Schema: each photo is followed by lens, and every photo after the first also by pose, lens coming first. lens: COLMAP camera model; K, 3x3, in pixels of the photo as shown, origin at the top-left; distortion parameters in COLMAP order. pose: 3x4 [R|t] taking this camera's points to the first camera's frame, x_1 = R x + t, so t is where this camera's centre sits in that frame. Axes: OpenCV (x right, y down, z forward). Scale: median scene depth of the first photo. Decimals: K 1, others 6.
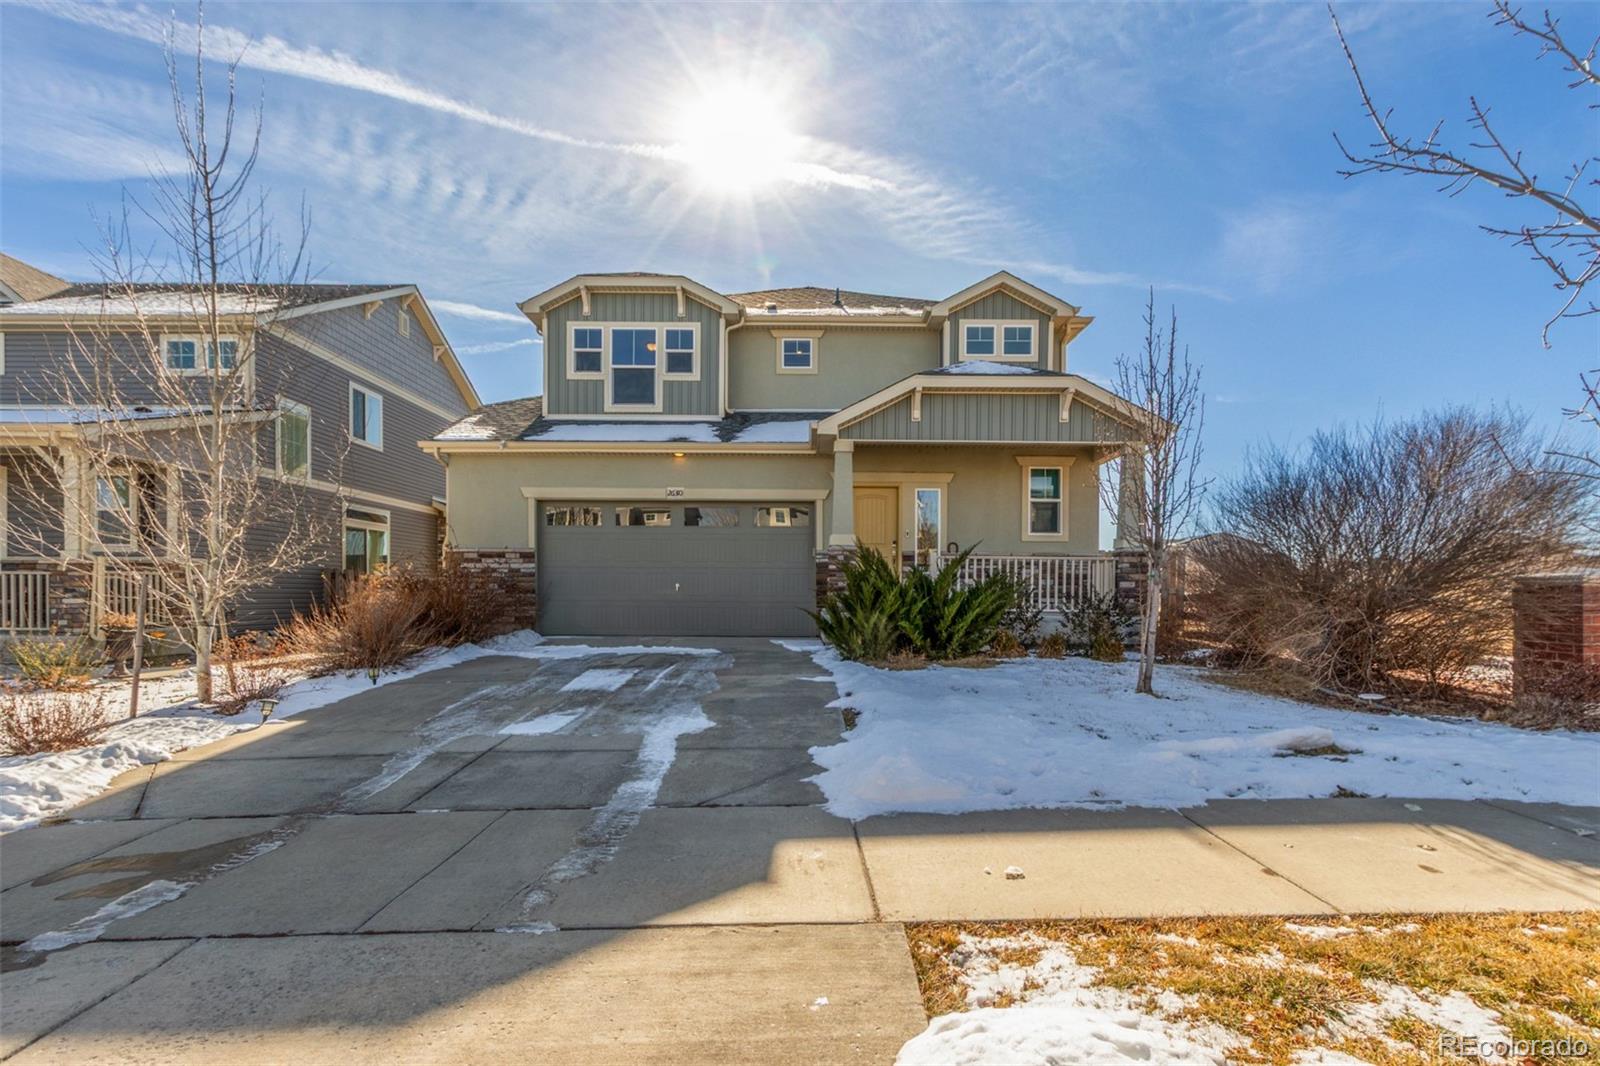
lens RADIAL K [[776.1, 0, 804.3], [0, 776.1, 590.8], [0, 0, 1]] dist [-0.001313, 0.000135]
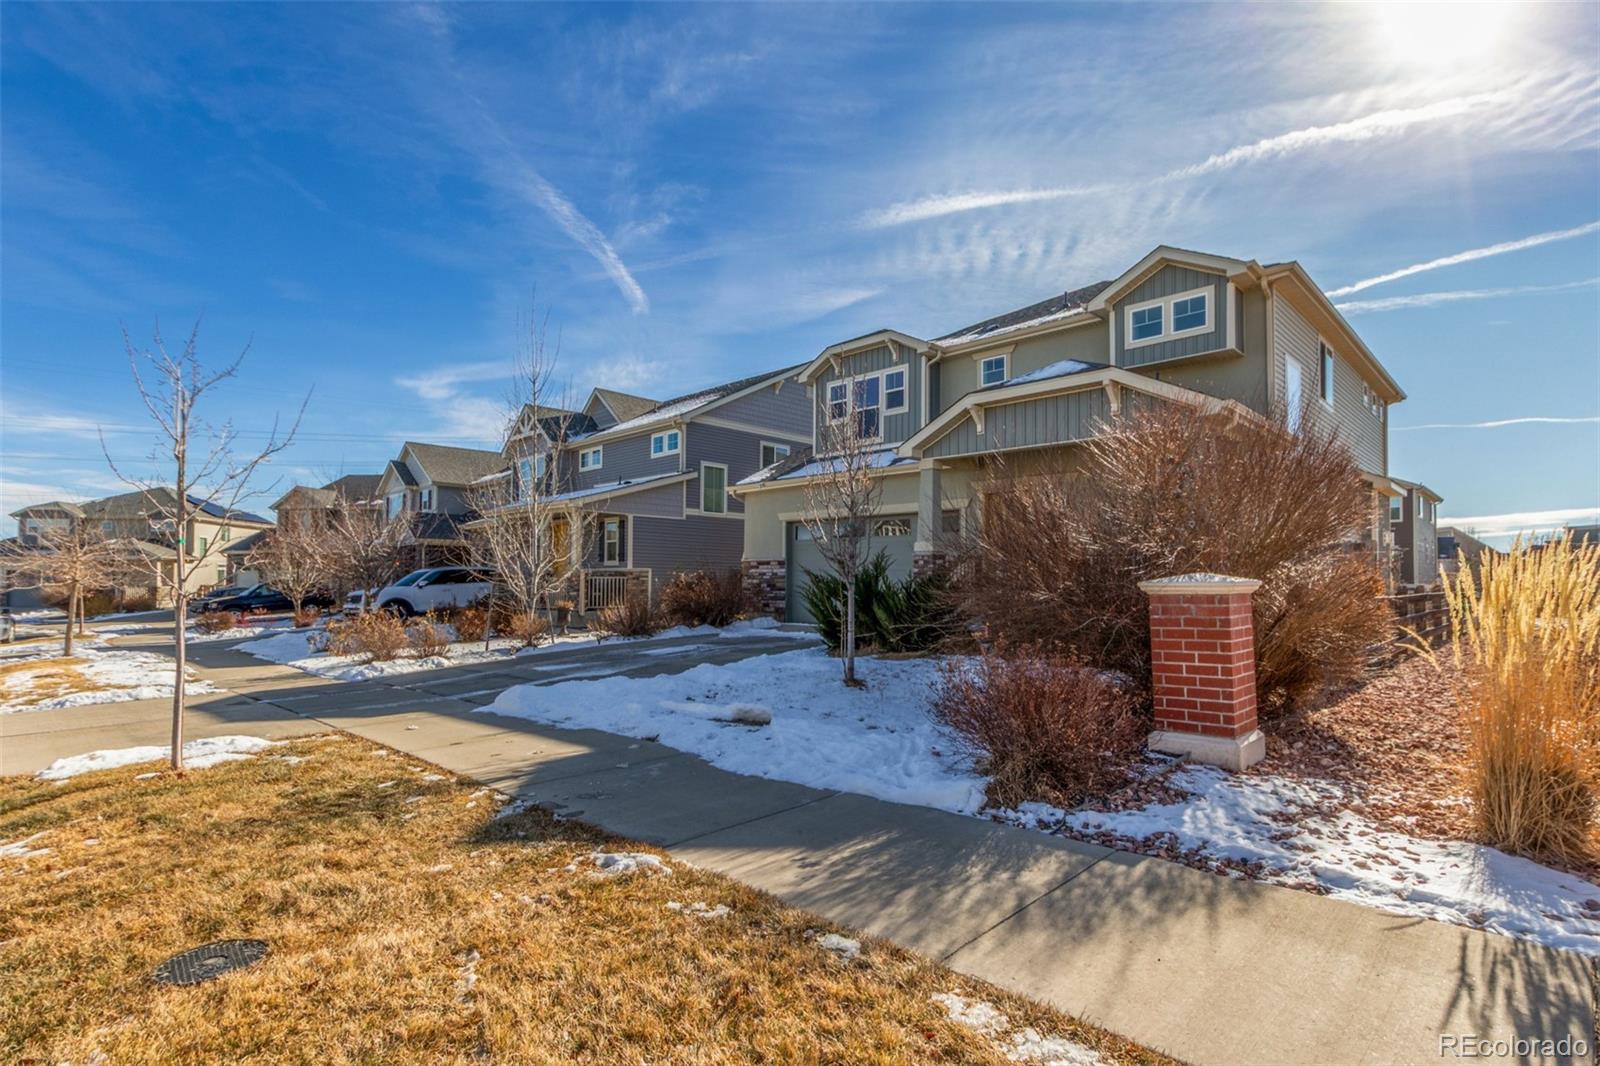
lens RADIAL K [[777.8, 0, 800.0], [0, 777.8, 533.0], [0, 0, 1]] dist [-0.000562, -0.000137]
pose [[0.704238, -0.044206, -0.708587, 0.583304], [-0.000463, 0.998031, -0.062724, -0.011238], [0.709964, 0.044501, 0.702831, 0.055200]]
